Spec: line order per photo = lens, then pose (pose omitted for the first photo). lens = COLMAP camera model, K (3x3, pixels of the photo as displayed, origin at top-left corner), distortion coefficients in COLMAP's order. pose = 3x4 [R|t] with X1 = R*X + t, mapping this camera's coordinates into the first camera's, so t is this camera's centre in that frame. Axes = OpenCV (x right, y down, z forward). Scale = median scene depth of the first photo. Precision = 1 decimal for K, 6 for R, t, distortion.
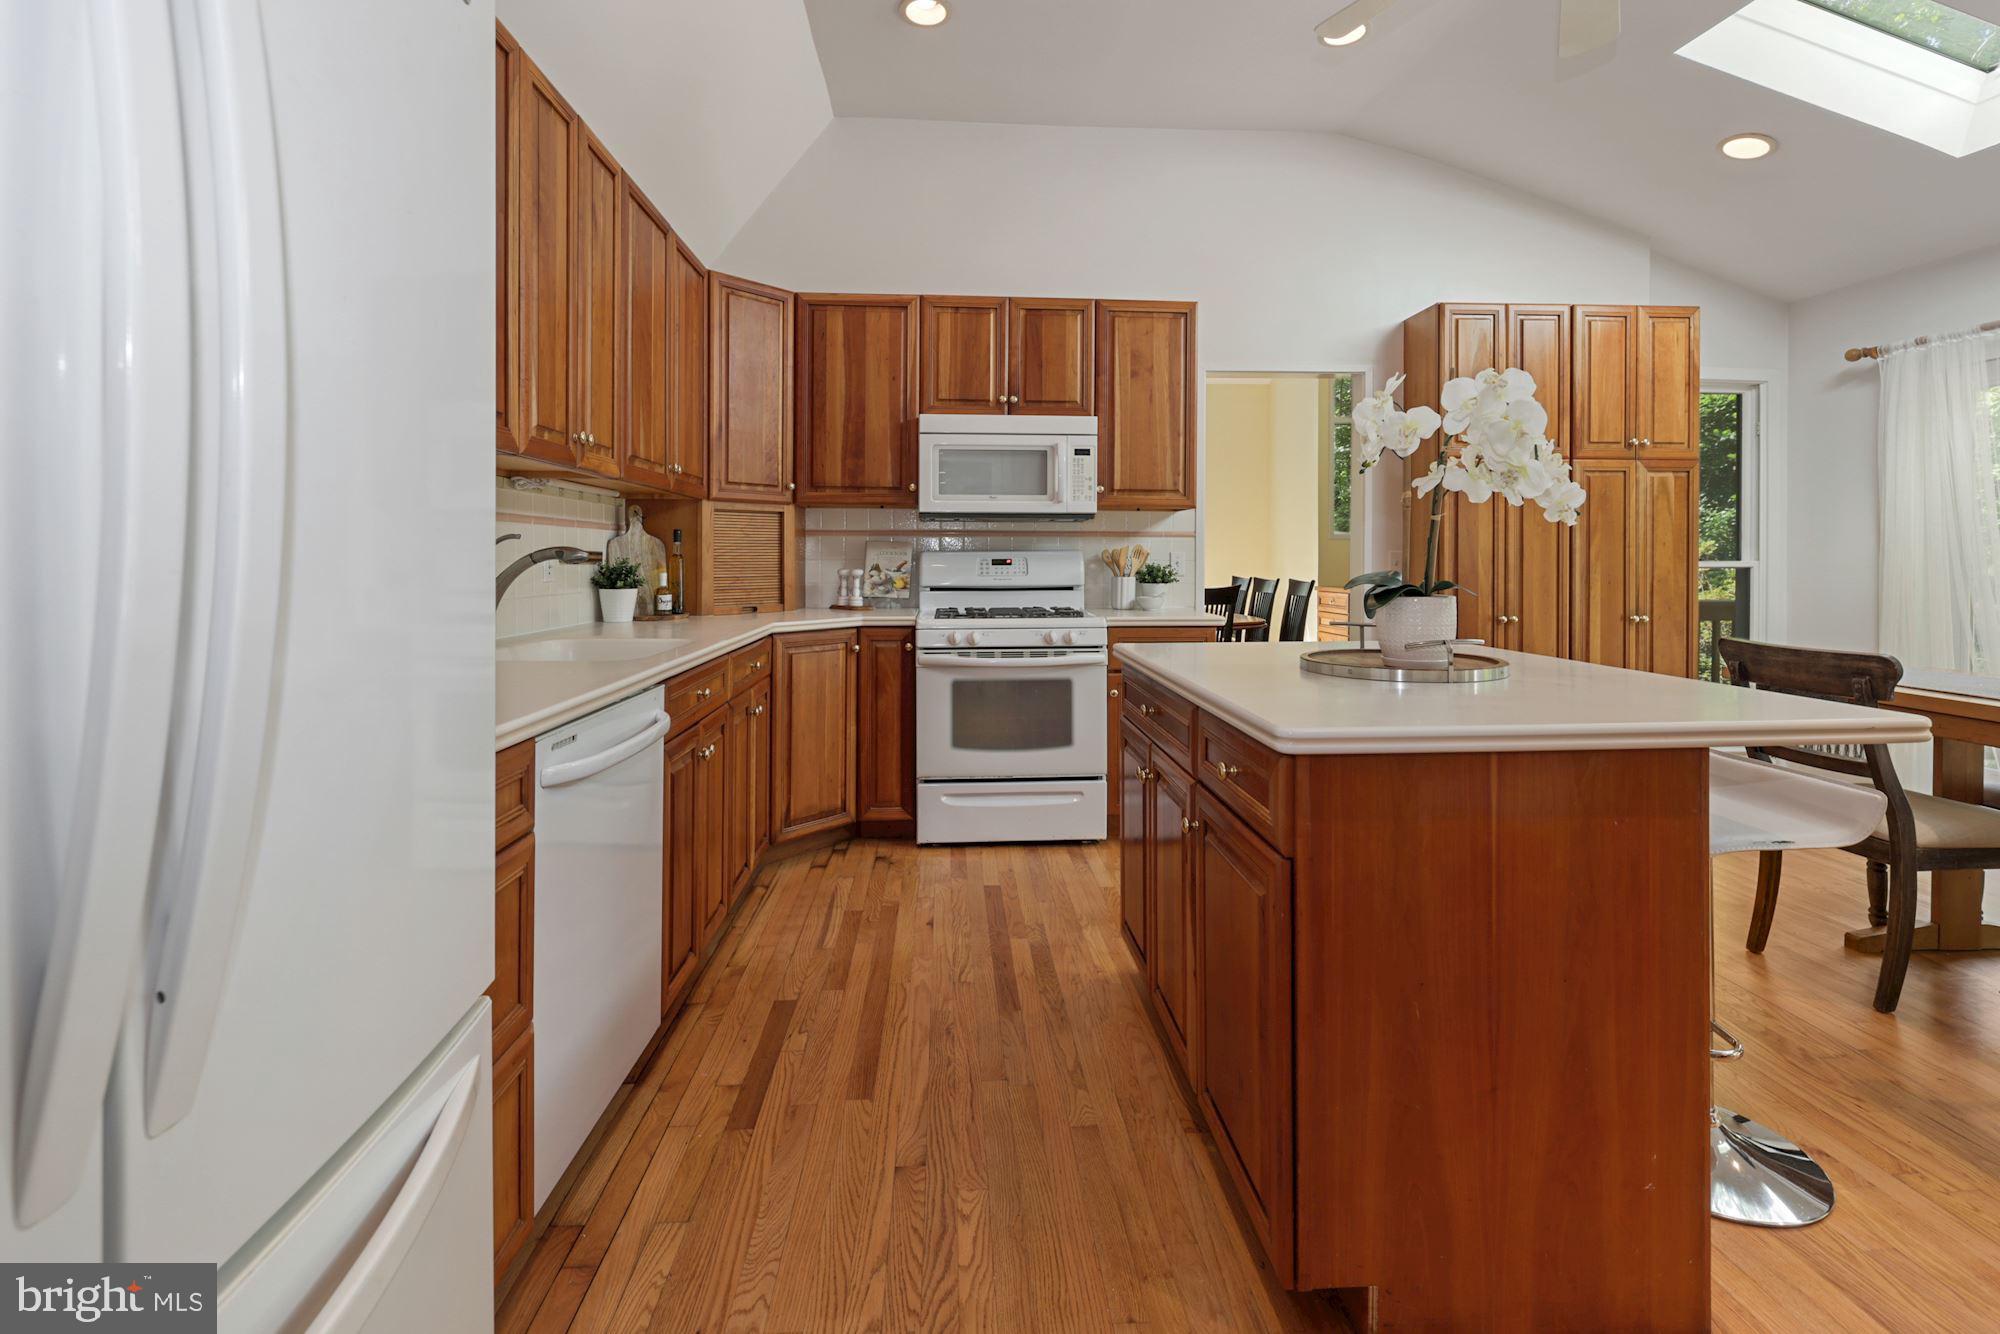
lens RADIAL K [[890.2, 0, 992.1], [0, 890.2, 560.4], [0, 0, 1]] dist [0.000120, 0.000393]
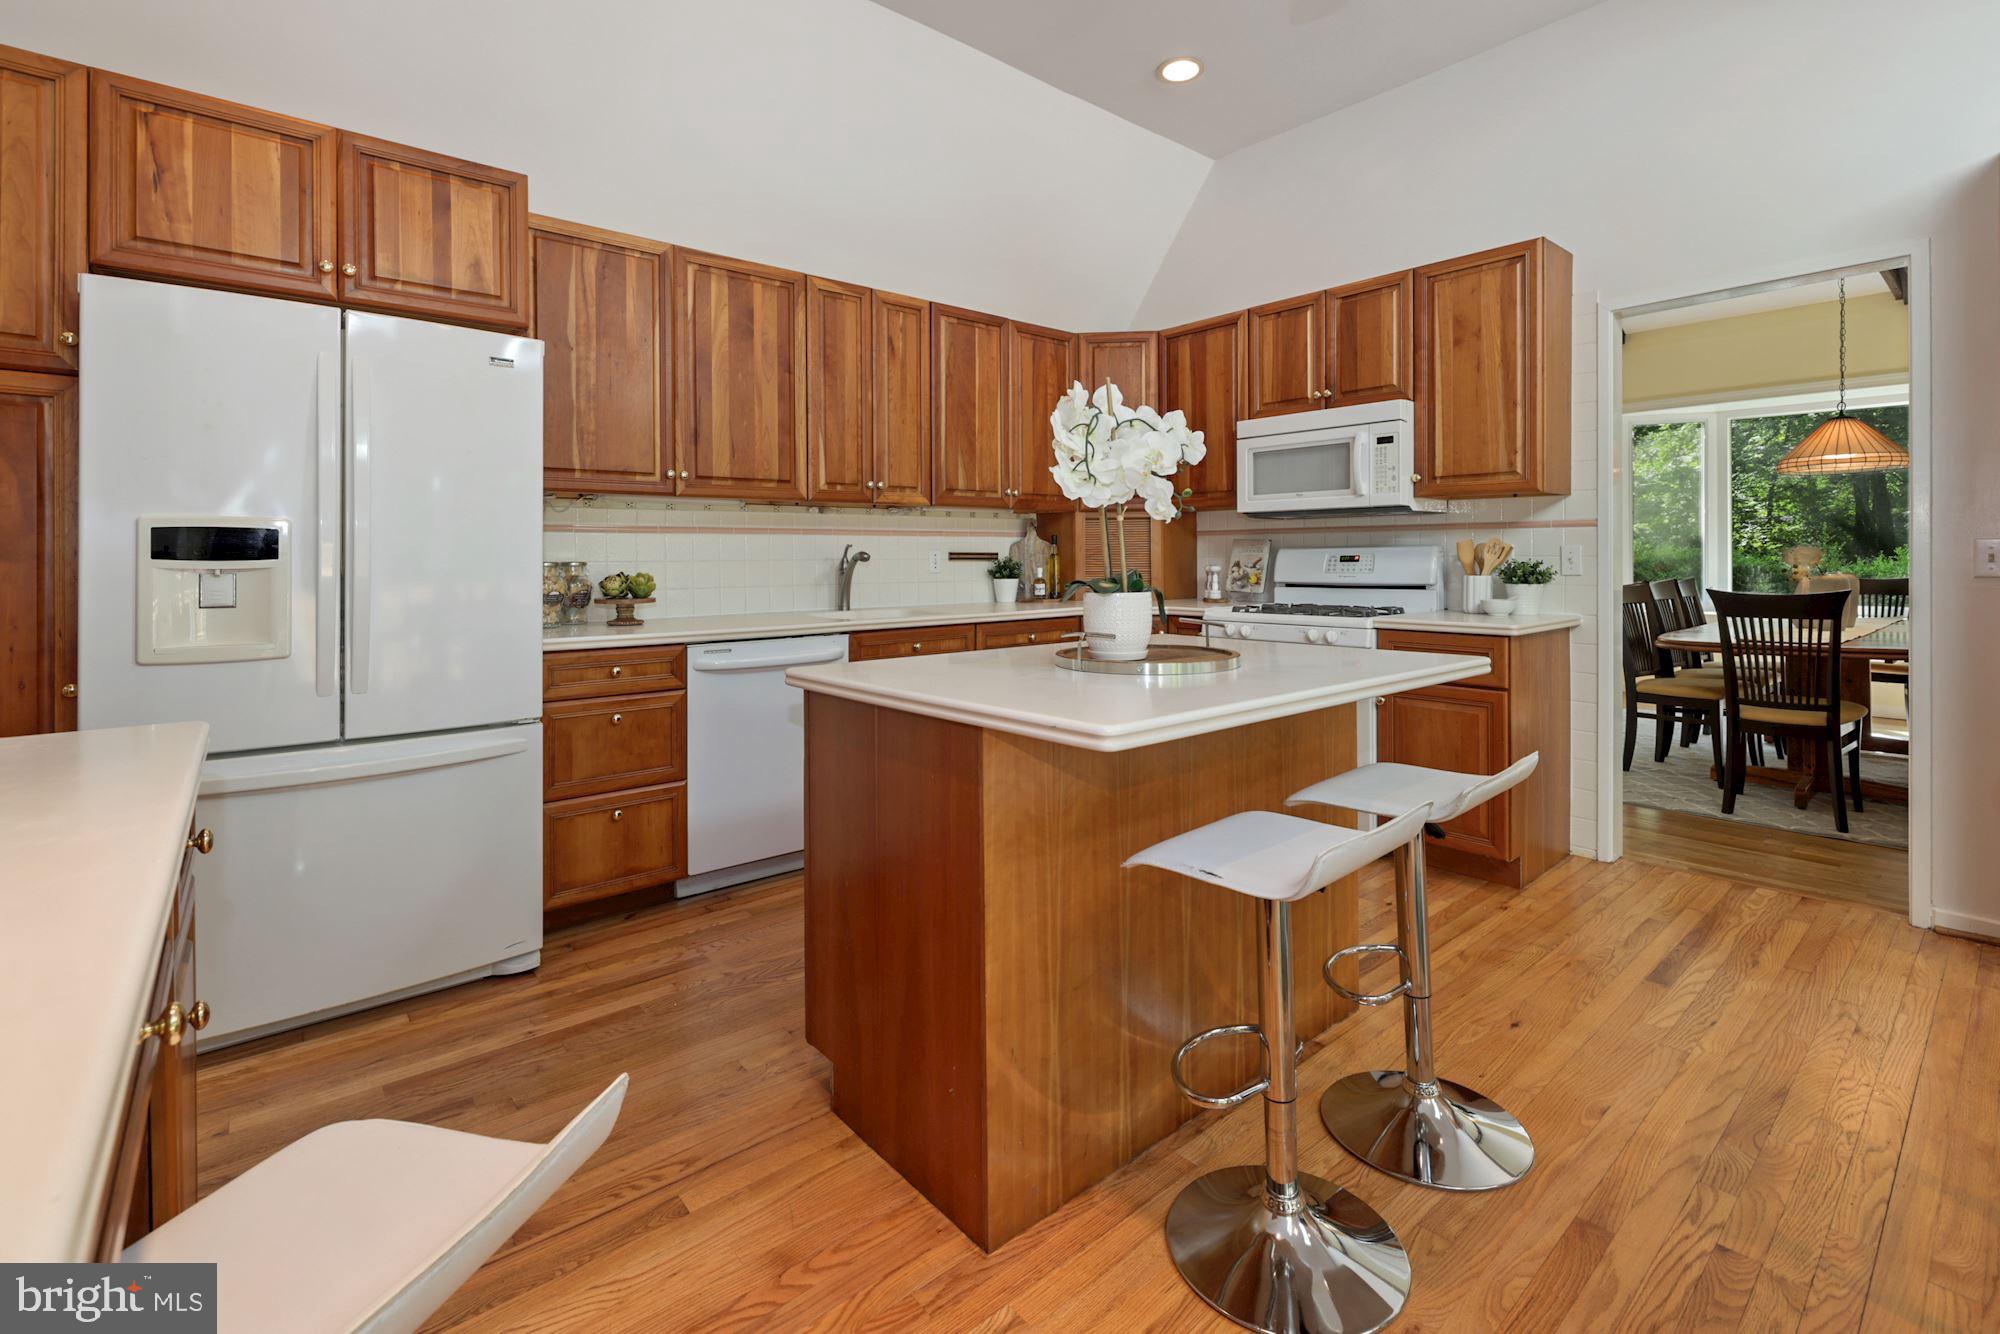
lens RADIAL K [[890.2, 0, 1001.0], [0, 890.2, 560.6], [0, 0, 1]] dist [0.000120, 0.000393]
pose [[0.603286, -0.001362, -0.797524, 0.584726], [0.003054, 0.999995, 0.000603, 0.001991], [0.797519, -0.002799, 0.603287, 0.118450]]
